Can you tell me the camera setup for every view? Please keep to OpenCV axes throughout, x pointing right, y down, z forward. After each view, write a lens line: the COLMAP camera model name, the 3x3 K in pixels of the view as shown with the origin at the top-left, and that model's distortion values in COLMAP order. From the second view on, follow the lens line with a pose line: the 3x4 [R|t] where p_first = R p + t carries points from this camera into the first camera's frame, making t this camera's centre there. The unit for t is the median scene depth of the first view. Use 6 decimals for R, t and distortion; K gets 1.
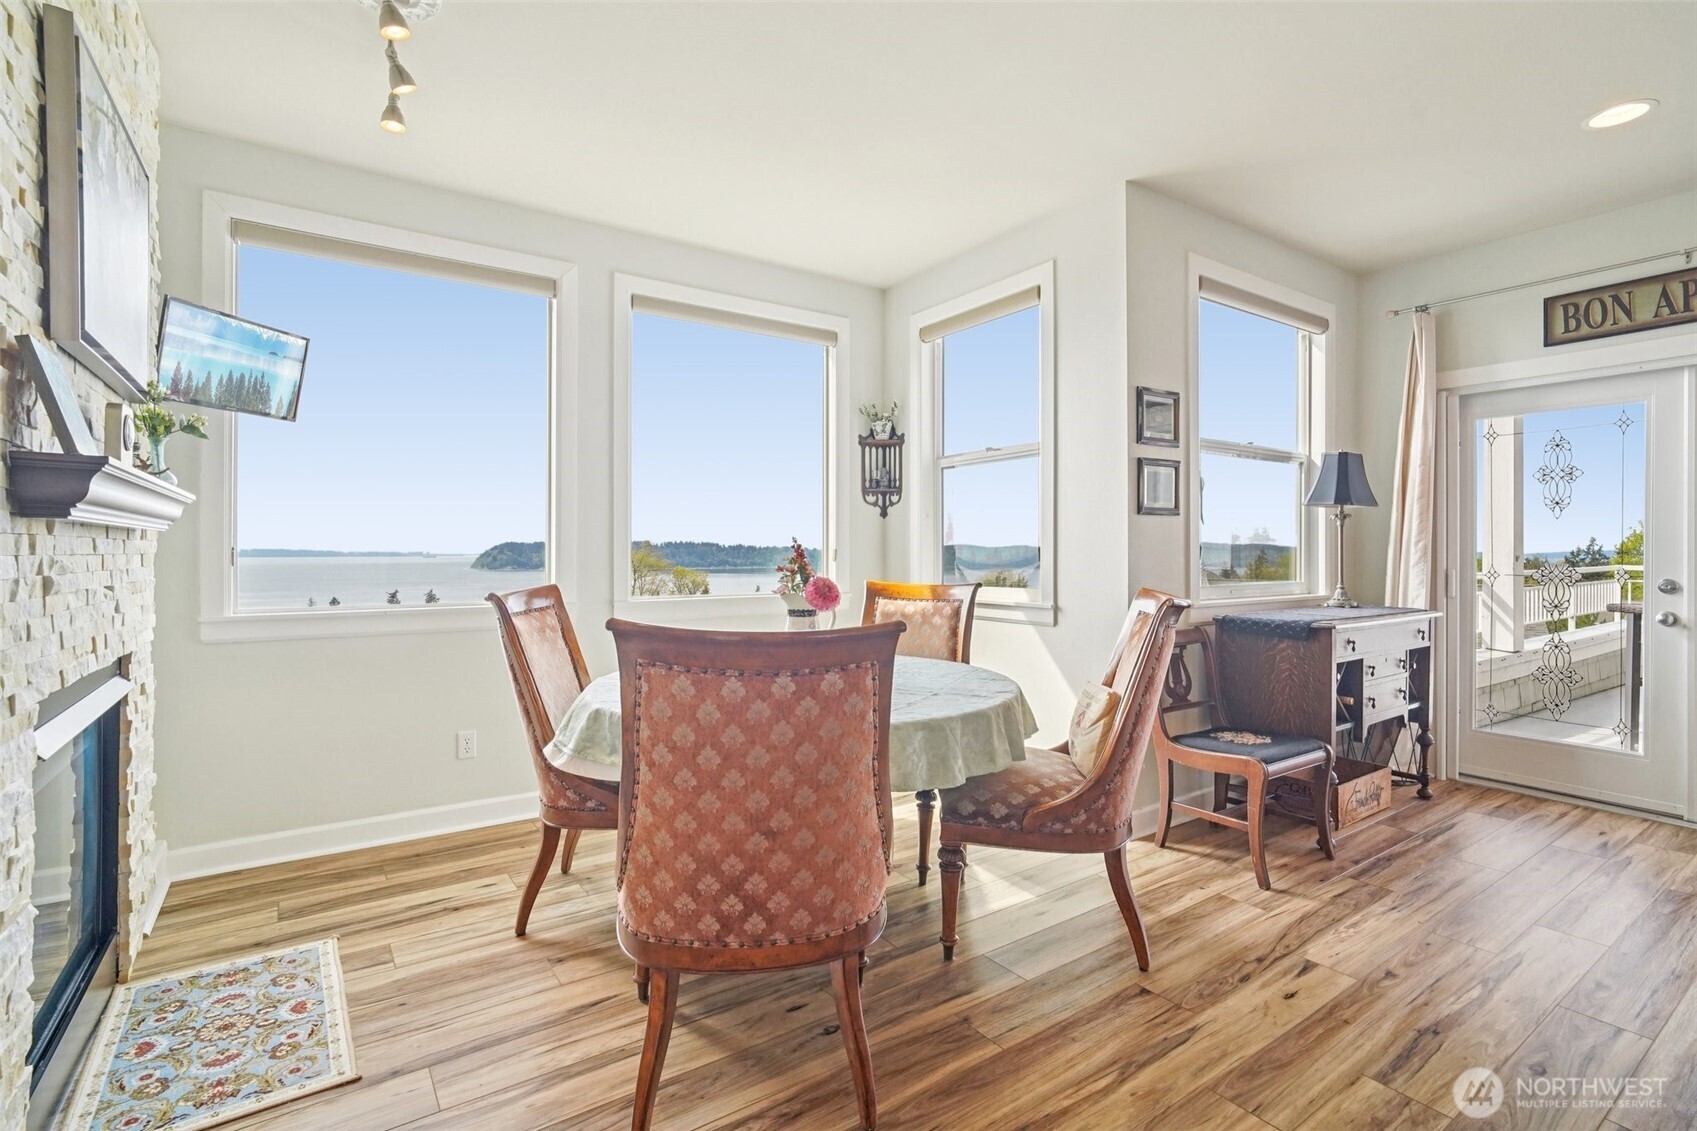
lens RADIAL K [[795.8, 0, 849.4], [0, 795.8, 552.8], [0, 0, 1]] dist [-0.022868, 0.010758]
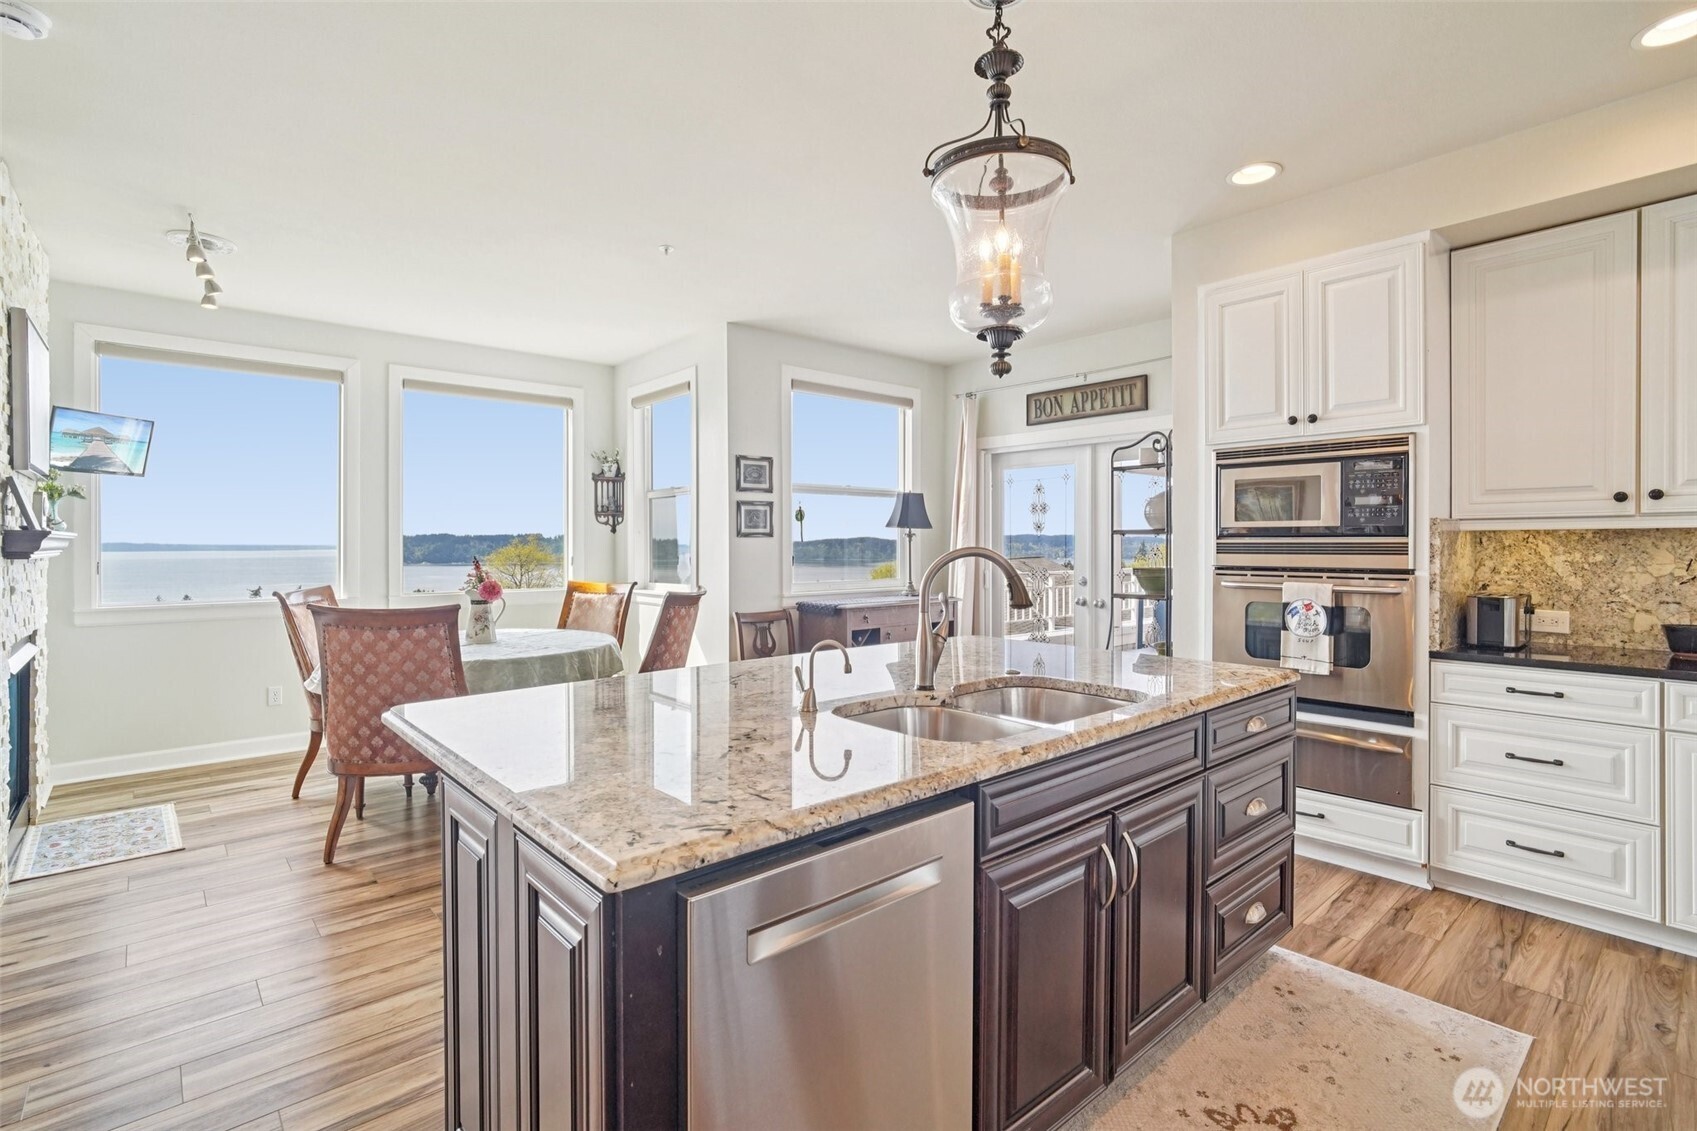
lens RADIAL K [[803.1, 0, 850.3], [0, 803.1, 548.3], [0, 0, 1]] dist [-0.025157, 0.013667]
pose [[0.992975, -0.001414, 0.118315, 0.463506], [0.000916, 0.999991, 0.004257, -0.039119], [-0.118320, -0.004118, 0.992967, -0.675084]]
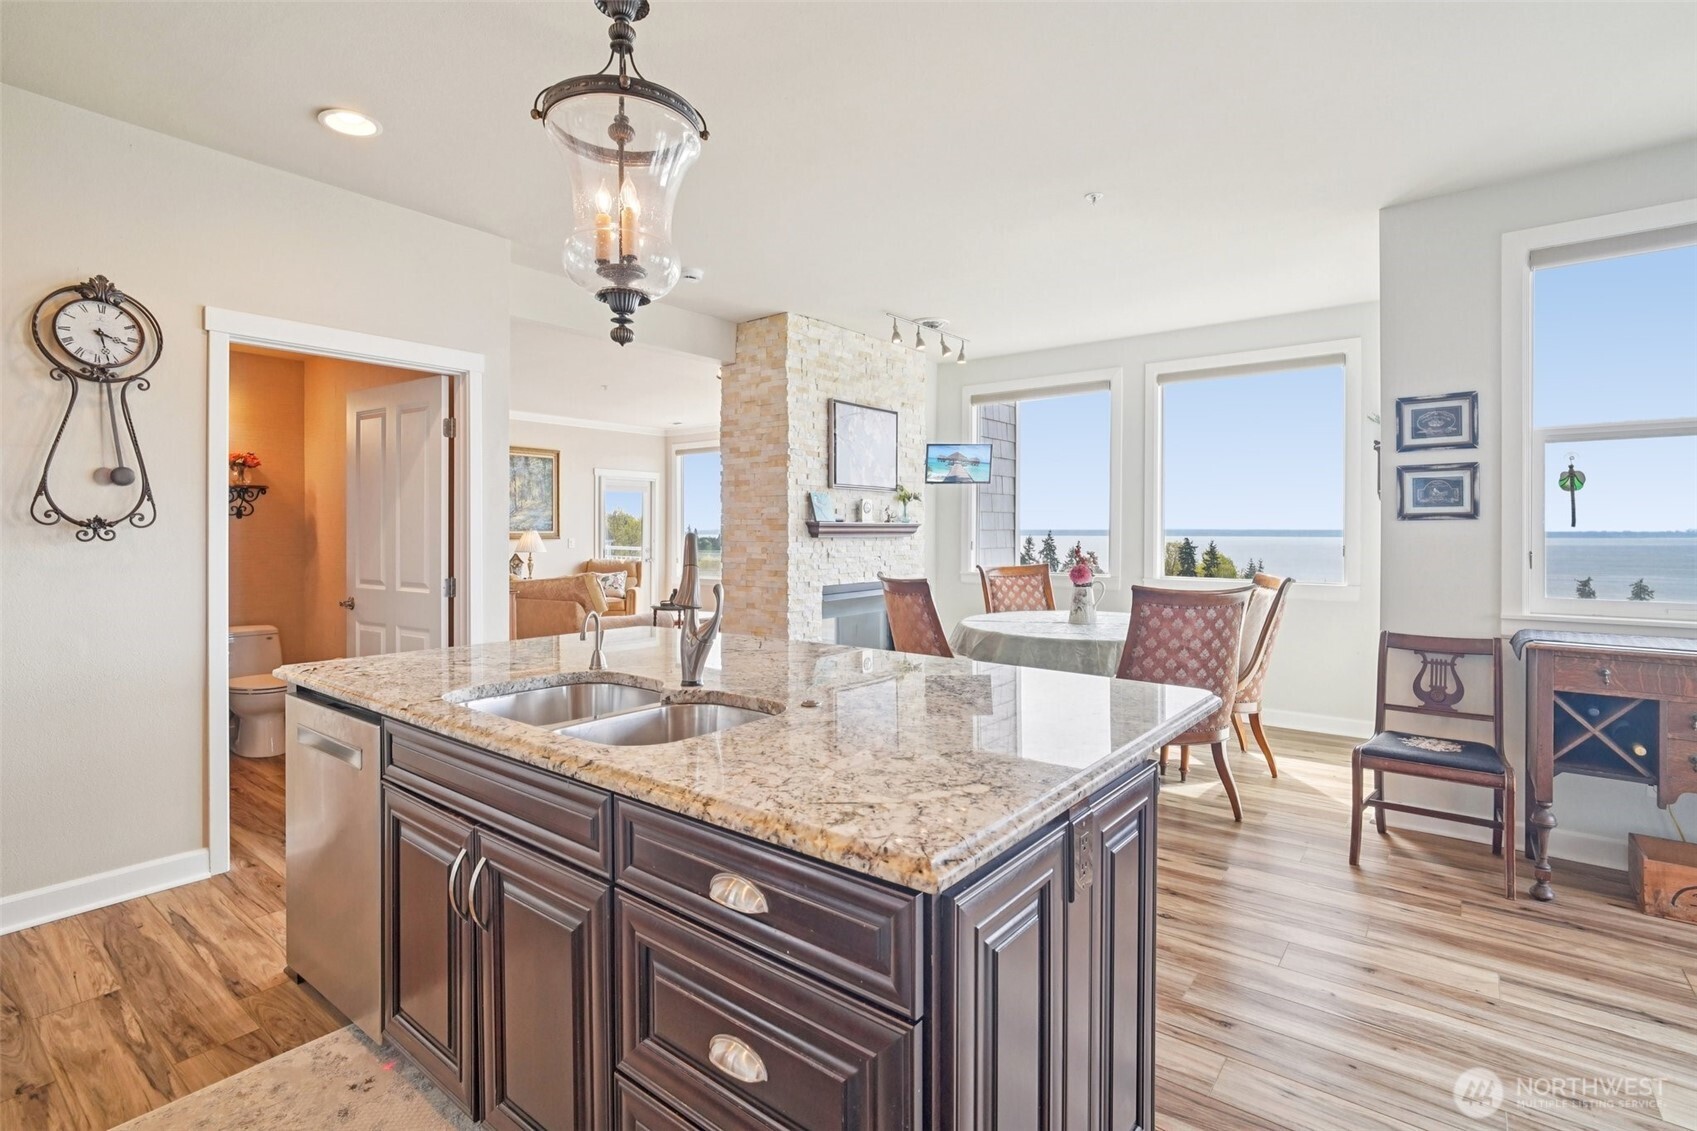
lens RADIAL K [[800.6, 0, 847.4], [0, 800.6, 531.1], [0, 0, 1]] dist [-0.000700, -0.000189]
pose [[0.289444, 0.001947, -0.957193, 1.355155], [-0.005031, 0.999987, 0.000512, -0.035858], [0.957182, 0.004668, 0.289451, -0.003627]]
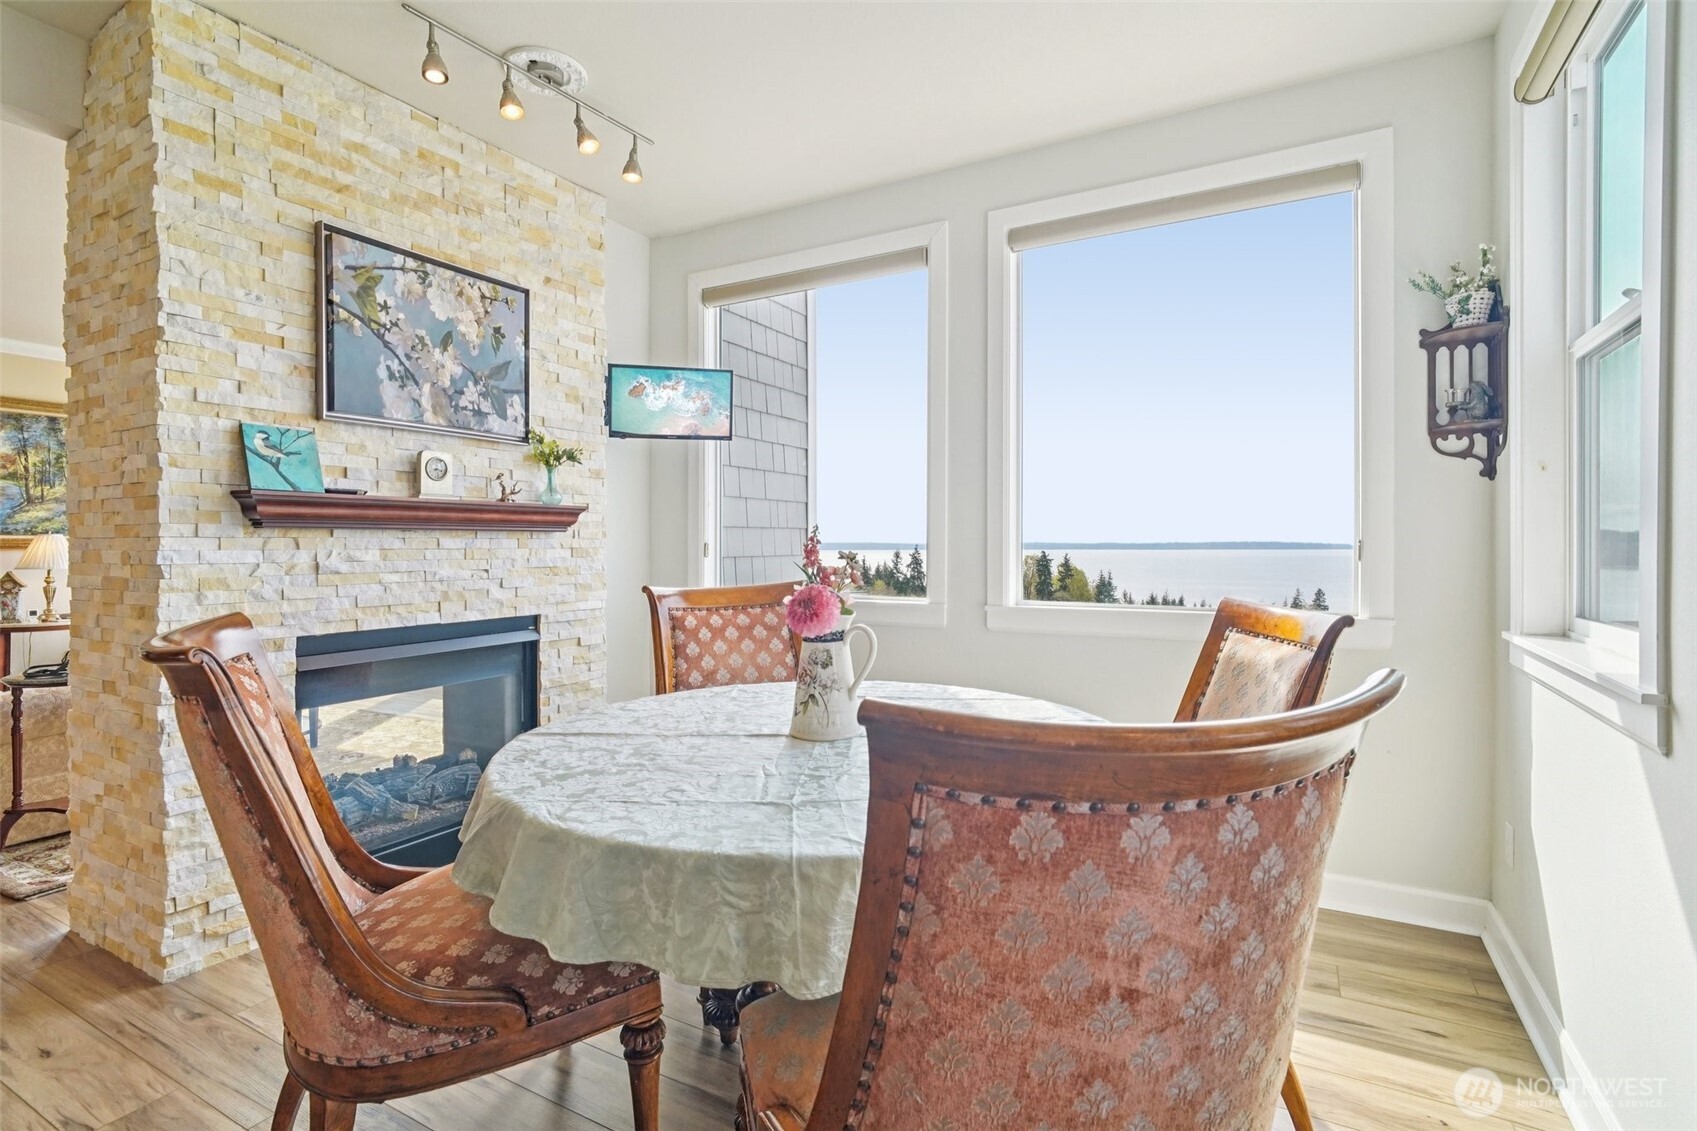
lens RADIAL K [[803.1, 0, 850.3], [0, 803.1, 548.3], [0, 0, 1]] dist [-0.025157, 0.013667]
pose [[0.442306, 0.002731, -0.896860, 0.525980], [-0.000190, 0.999996, 0.002951, -0.000631], [0.896864, -0.001135, 0.442304, 0.655452]]
